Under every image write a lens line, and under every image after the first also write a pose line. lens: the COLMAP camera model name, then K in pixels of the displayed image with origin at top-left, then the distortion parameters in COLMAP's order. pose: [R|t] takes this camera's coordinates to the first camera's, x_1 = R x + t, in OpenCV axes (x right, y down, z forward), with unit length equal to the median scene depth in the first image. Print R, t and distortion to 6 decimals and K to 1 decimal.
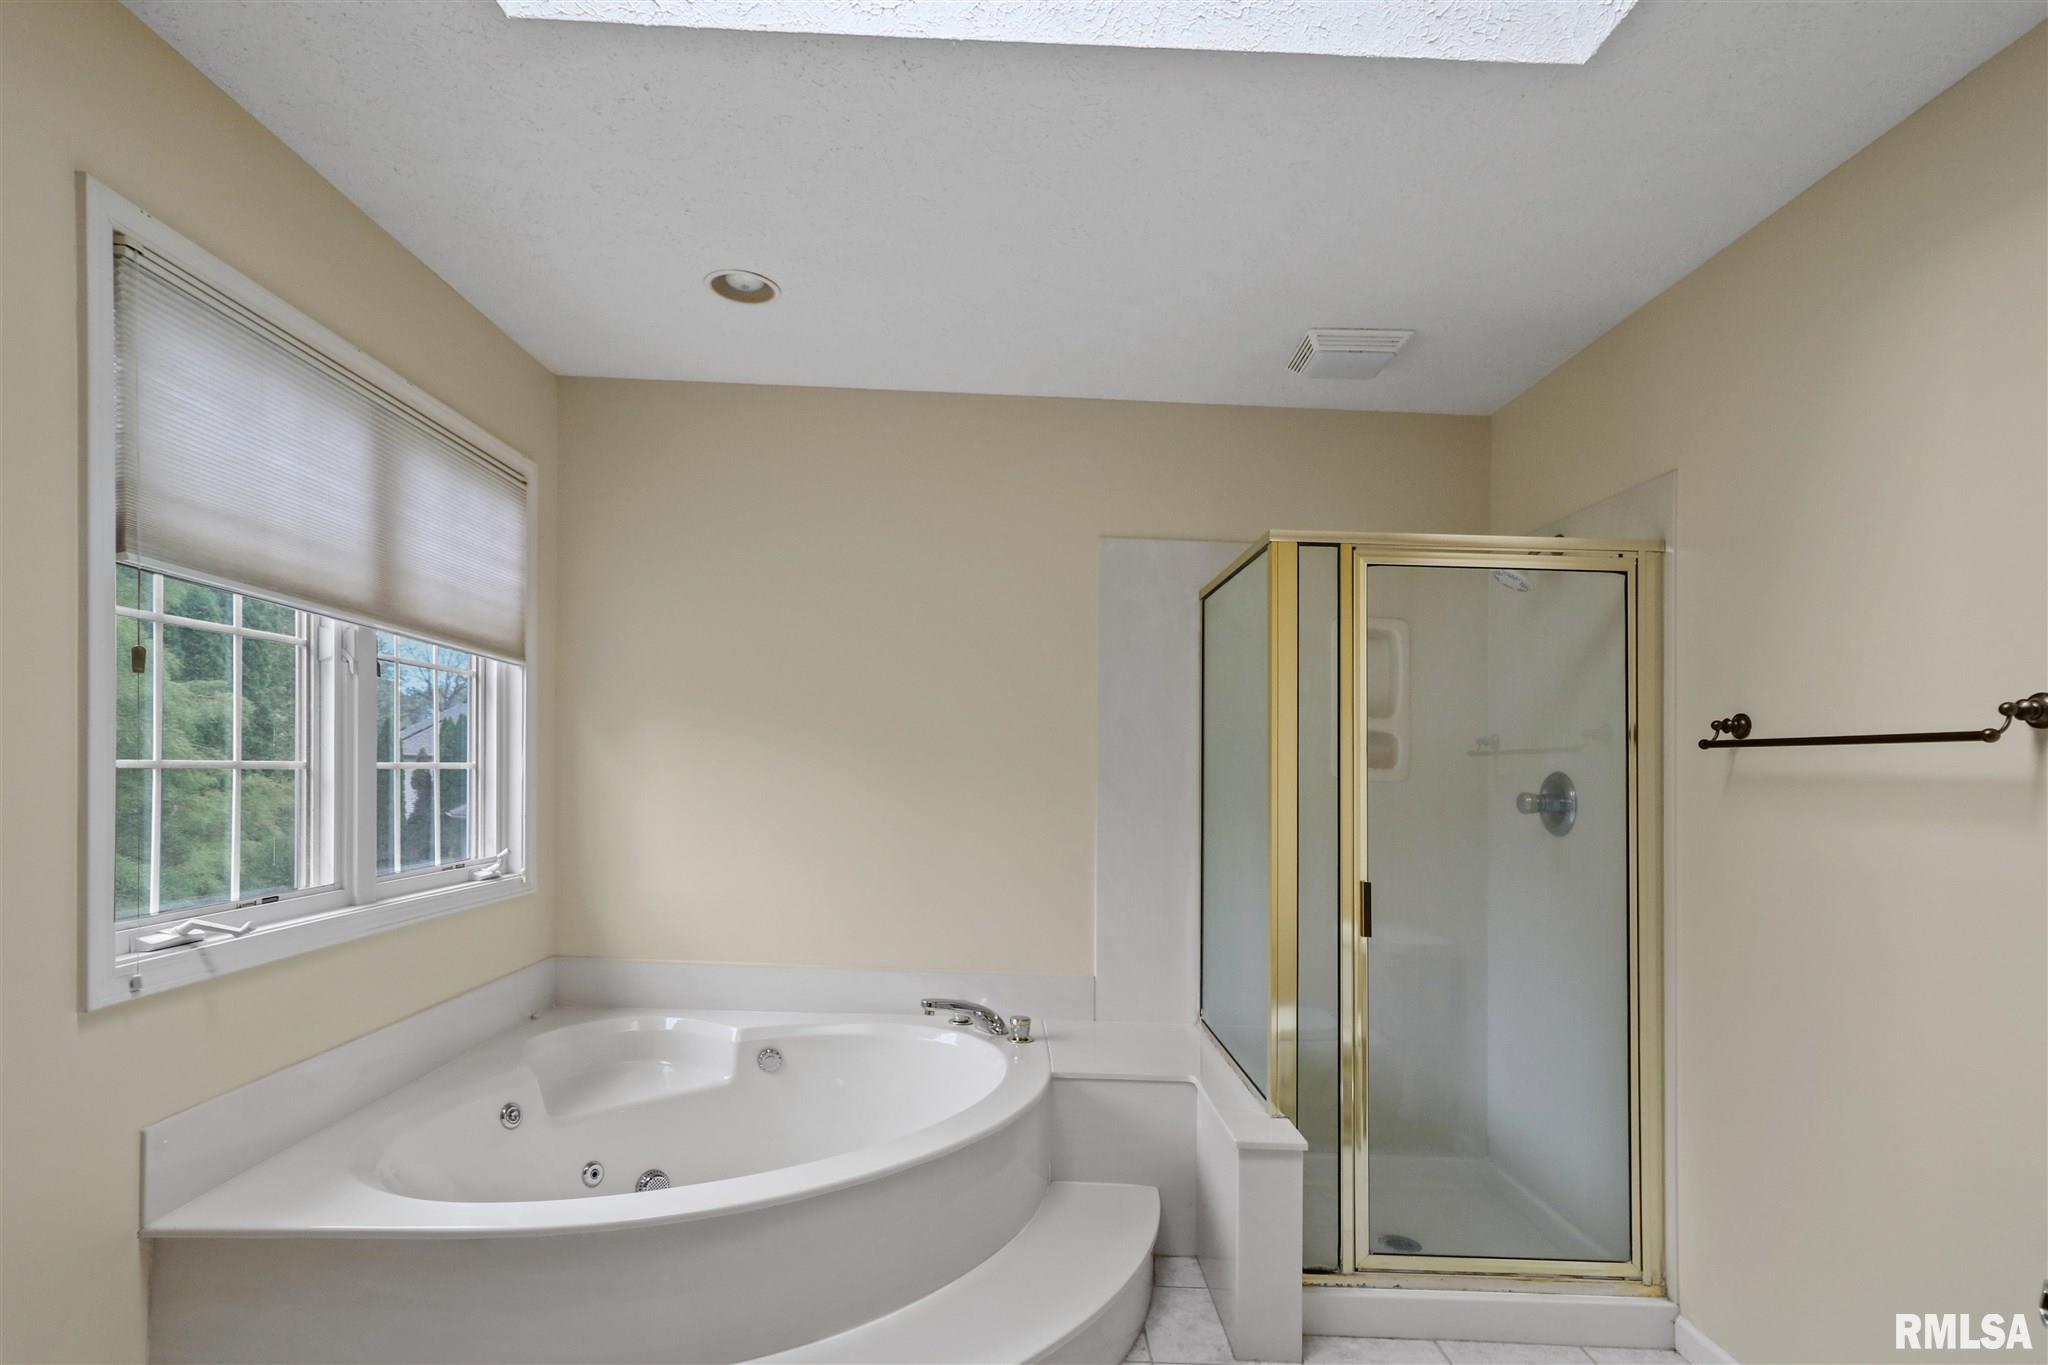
lens RADIAL K [[1023.9, 0, 1019.8], [0, 1023.9, 716.1], [0, 0, 1]] dist [0.017039, -0.020672]
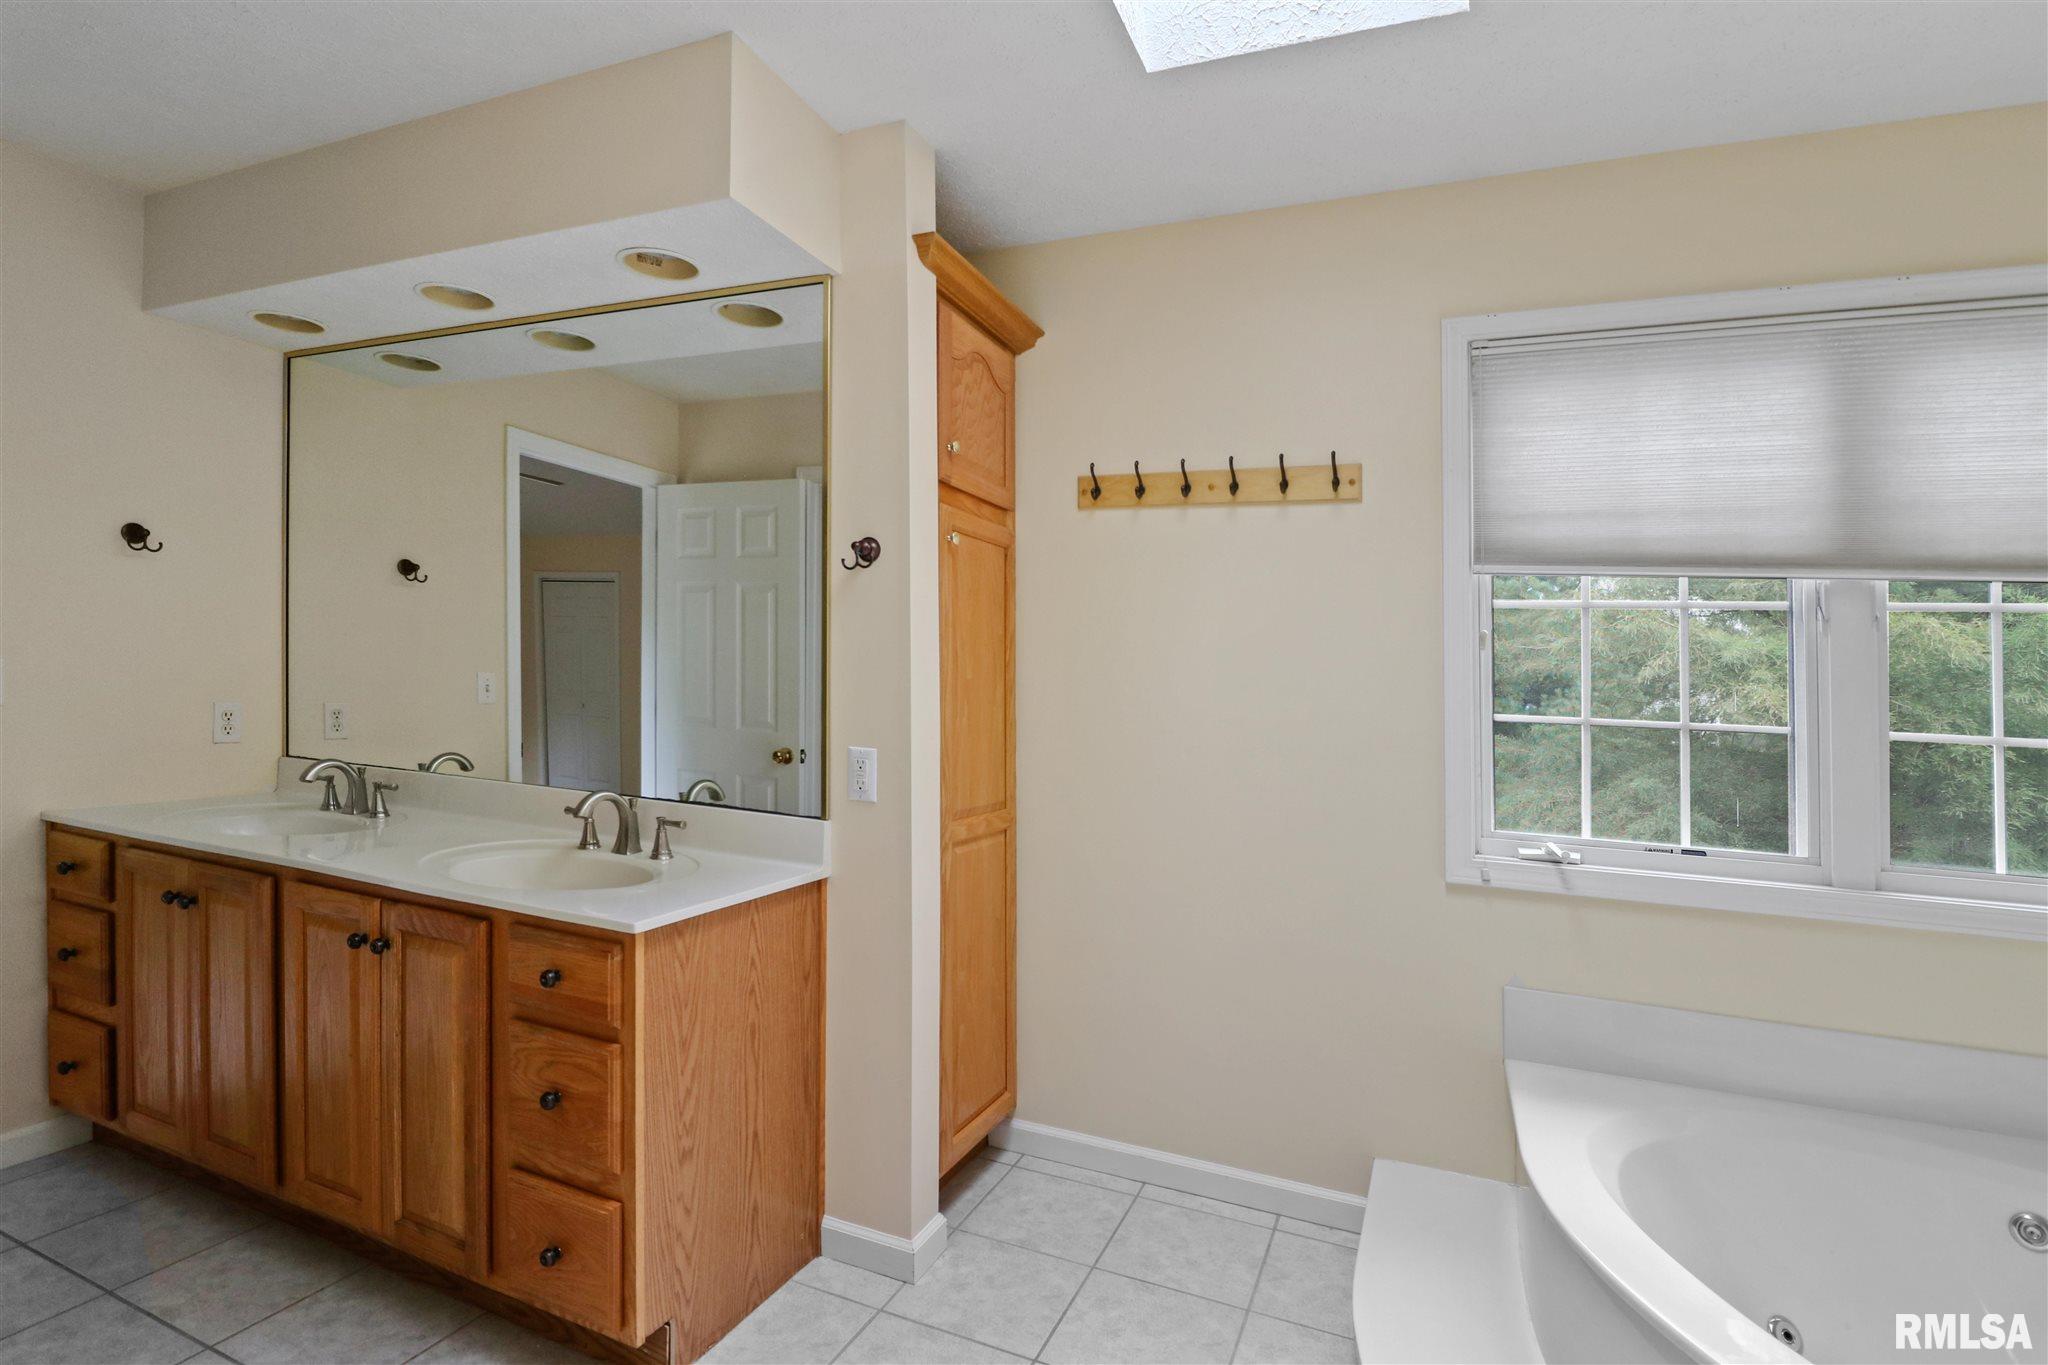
lens RADIAL K [[1023.9, 0, 1019.8], [0, 1023.9, 716.1], [0, 0, 1]] dist [0.017039, -0.020672]
pose [[-0.402571, -0.010925, -0.915324, 0.600872], [-0.001622, 0.999936, -0.011222, 0.057049], [0.915387, -0.003033, -0.402563, 0.897529]]
